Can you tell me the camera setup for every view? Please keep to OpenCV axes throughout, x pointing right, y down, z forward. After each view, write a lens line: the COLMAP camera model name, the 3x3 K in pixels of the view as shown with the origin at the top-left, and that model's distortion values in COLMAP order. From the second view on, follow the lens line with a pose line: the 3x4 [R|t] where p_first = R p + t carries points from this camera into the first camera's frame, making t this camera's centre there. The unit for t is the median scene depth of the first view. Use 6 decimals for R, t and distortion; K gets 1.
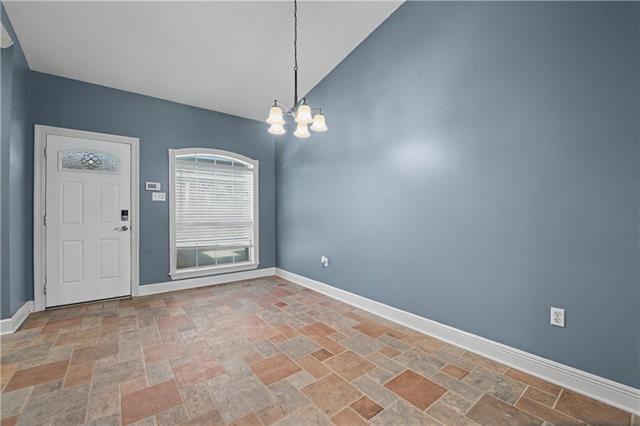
lens RADIAL K [[268.1, 0, 326.0], [0, 268.1, 214.9], [0, 0, 1]] dist [-0.001747, -0.000167]
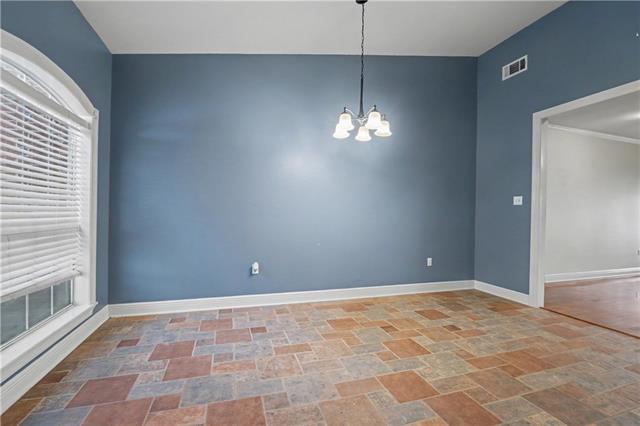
lens RADIAL K [[268.1, 0, 326.0], [0, 268.1, 214.9], [0, 0, 1]] dist [-0.001747, -0.000167]
pose [[0.364796, 0.007850, 0.931054, -1.020852], [-0.006930, 0.999960, -0.005716, 0.002671], [-0.931062, -0.004366, 0.364836, 0.655063]]
